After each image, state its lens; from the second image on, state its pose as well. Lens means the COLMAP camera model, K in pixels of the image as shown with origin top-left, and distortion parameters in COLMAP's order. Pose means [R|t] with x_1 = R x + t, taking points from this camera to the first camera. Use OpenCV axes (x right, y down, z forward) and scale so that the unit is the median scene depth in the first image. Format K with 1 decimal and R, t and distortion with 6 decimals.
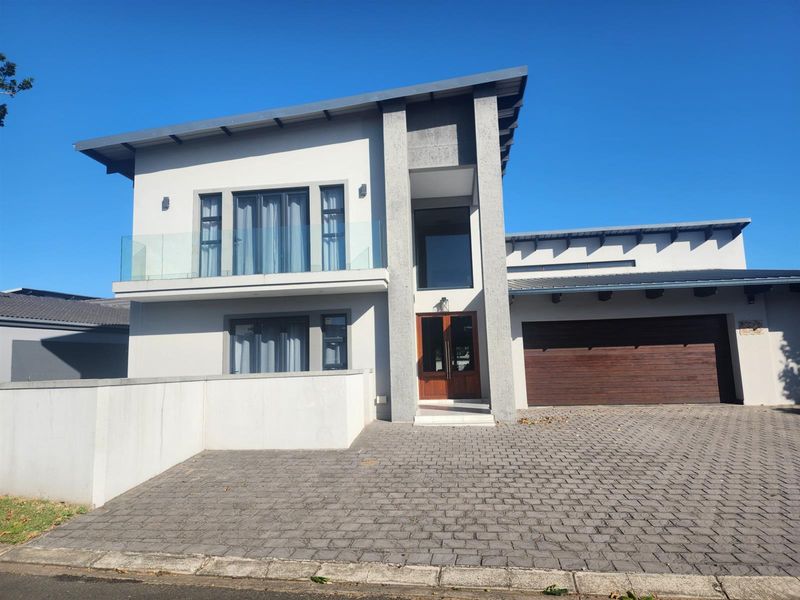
lens RADIAL K [[526.1, 0, 396.8], [0, 526.1, 296.9], [0, 0, 1]] dist [0.010772, -0.001842]
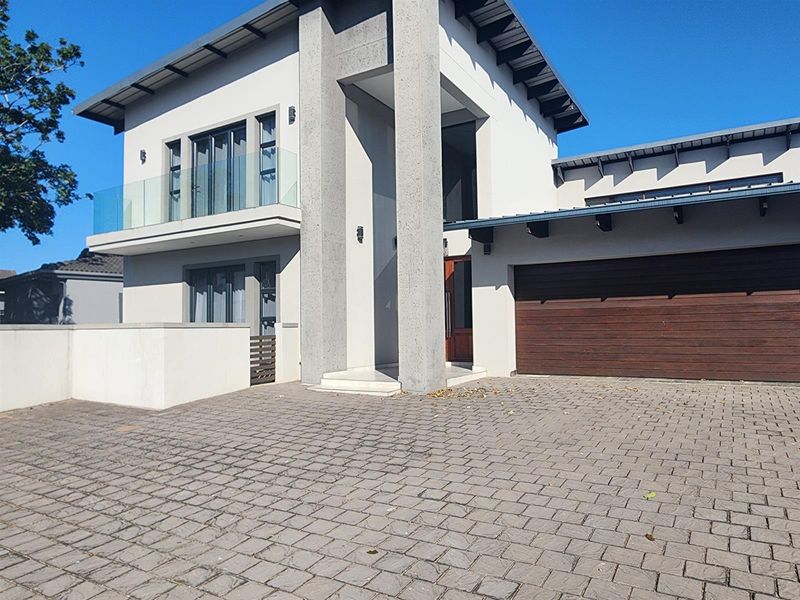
lens RADIAL K [[540.4, 0, 399.4], [0, 540.4, 301.2], [0, 0, 1]] dist [0.000996, 0.002011]
pose [[0.919816, -0.001286, -0.392349, 0.418793], [0.036751, 0.995880, 0.082895, 0.030683], [0.390626, -0.090667, 0.916074, 0.227090]]
